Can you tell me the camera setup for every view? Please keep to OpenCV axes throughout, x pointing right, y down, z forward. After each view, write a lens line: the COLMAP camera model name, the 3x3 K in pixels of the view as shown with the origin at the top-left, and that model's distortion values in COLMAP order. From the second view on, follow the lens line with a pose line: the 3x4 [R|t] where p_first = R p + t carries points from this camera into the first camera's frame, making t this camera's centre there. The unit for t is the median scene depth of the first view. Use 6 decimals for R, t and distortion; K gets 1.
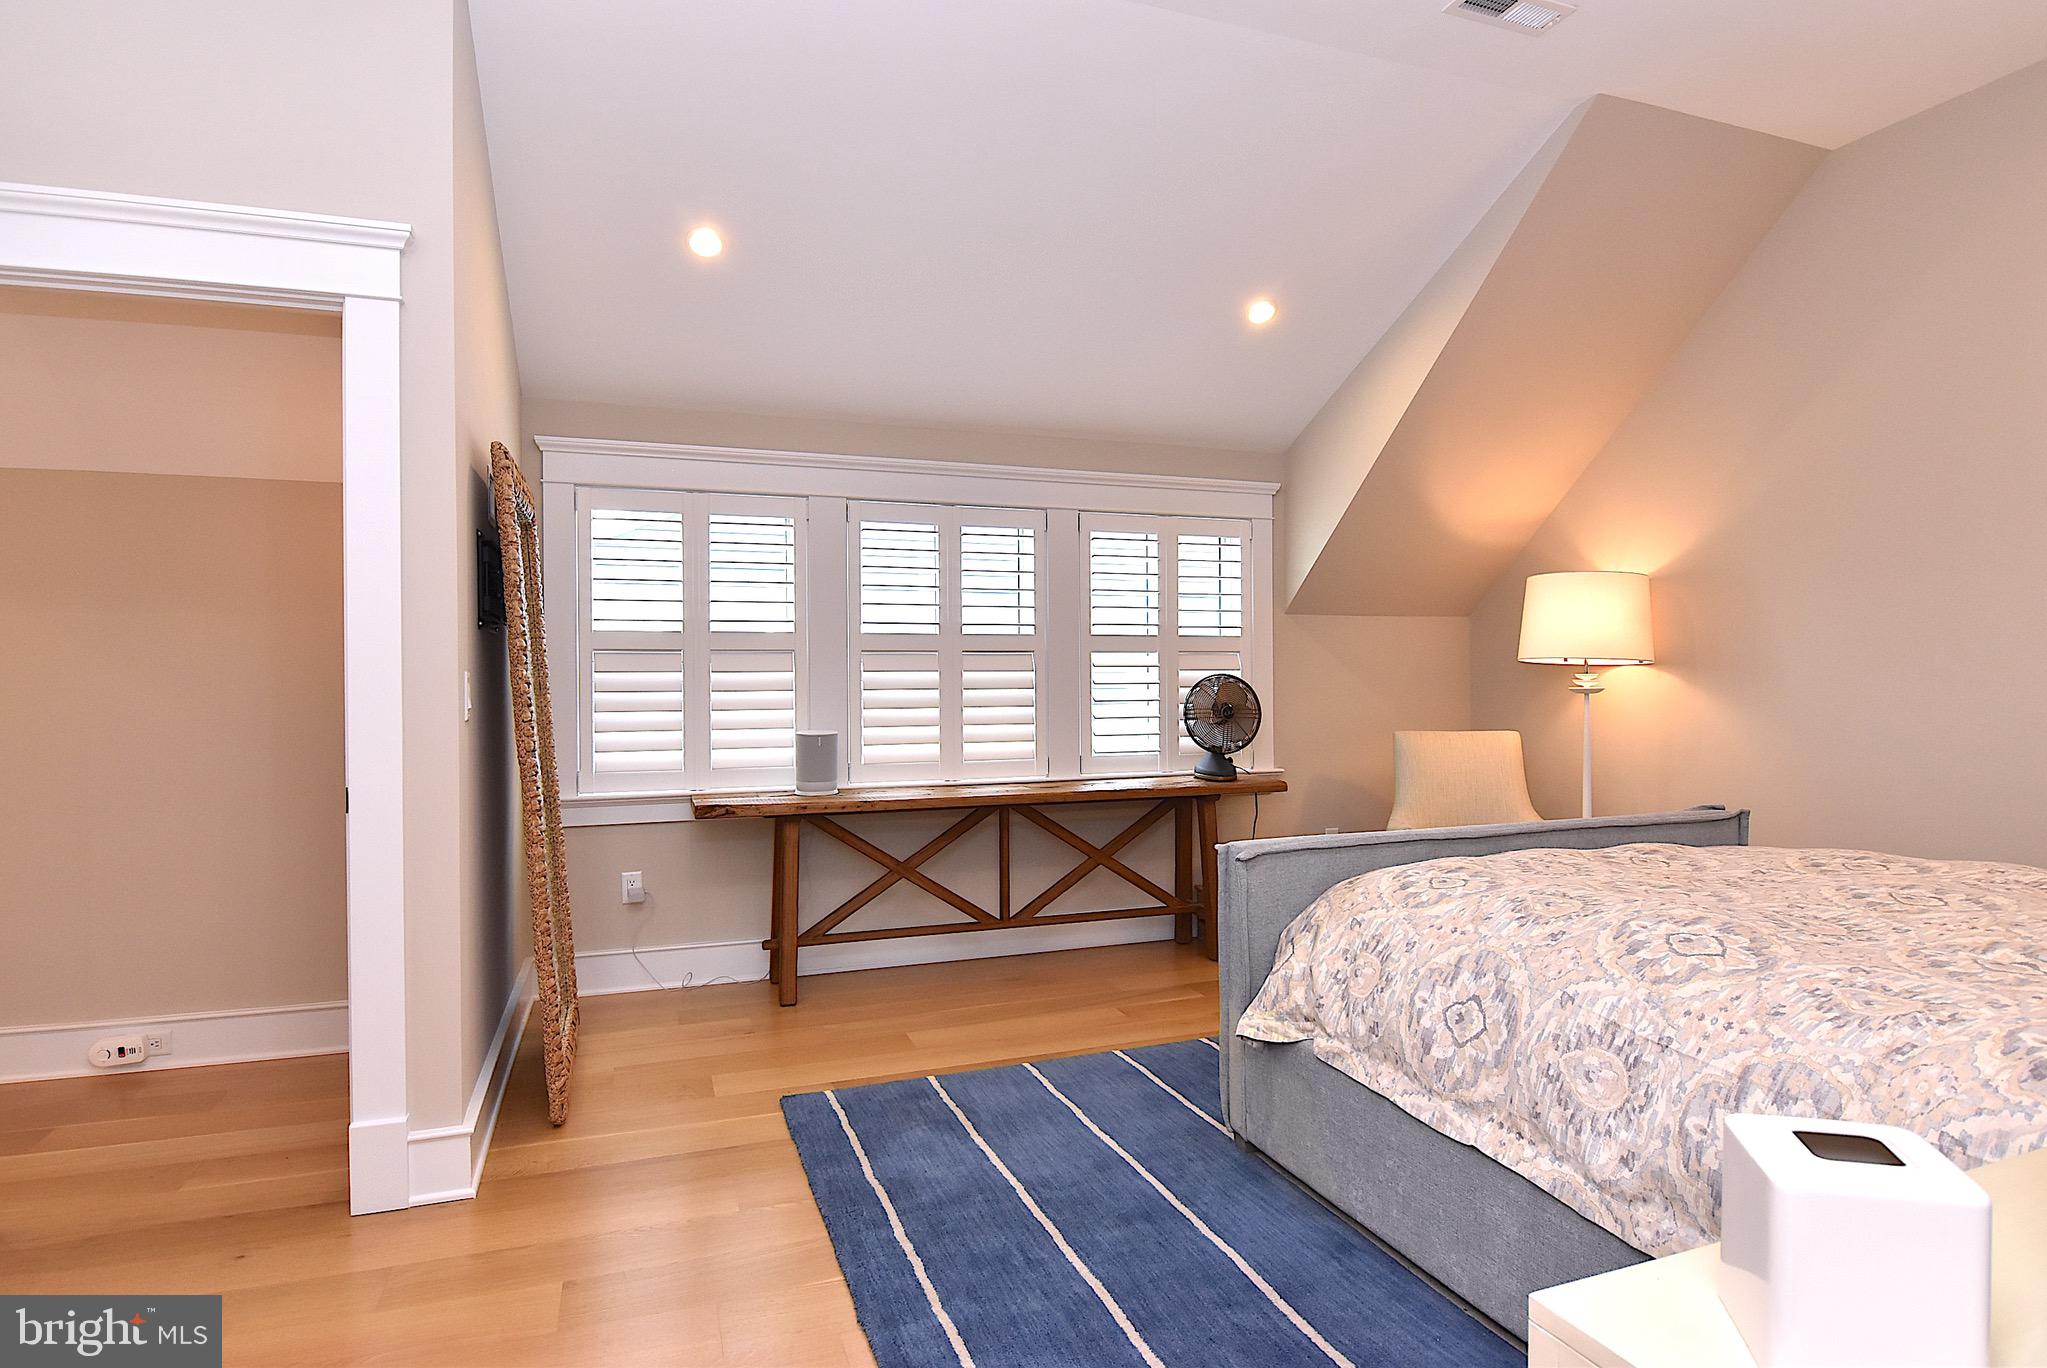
lens RADIAL K [[1088.5, 0, 1033.2], [0, 1088.5, 675.8], [0, 0, 1]] dist [-0.005258, -0.009528]
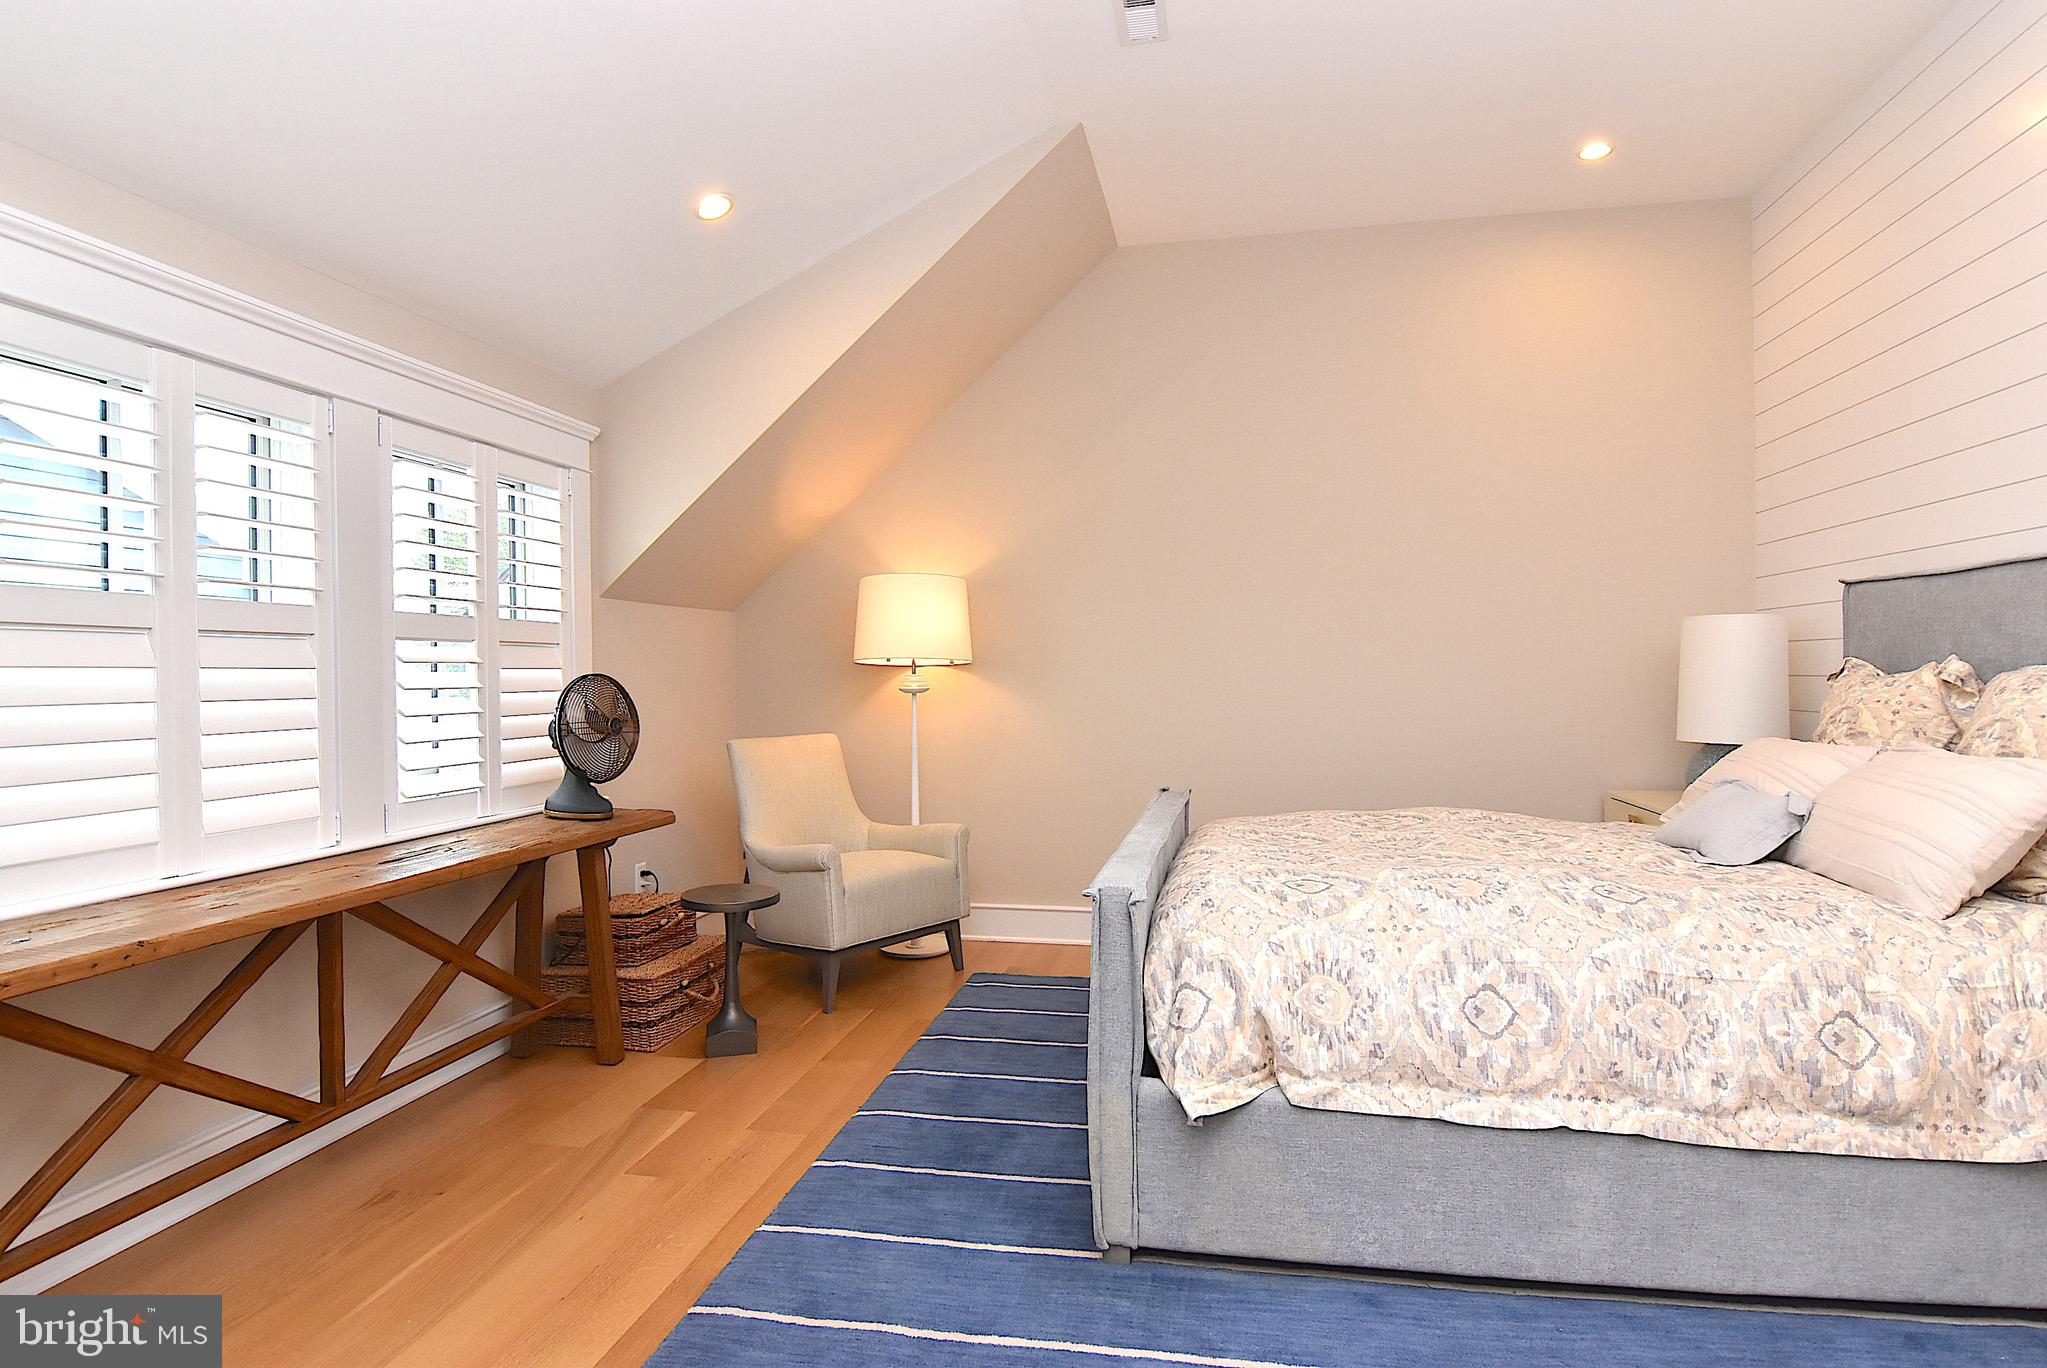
lens RADIAL K [[1088.5, 0, 1029.5], [0, 1088.5, 691.5], [0, 0, 1]] dist [-0.005258, -0.009528]
pose [[0.519328, -0.014161, 0.854458, -0.594331], [0.004315, 0.999893, 0.013948, 0.002314], [-0.854564, -0.003556, 0.519334, 0.727949]]
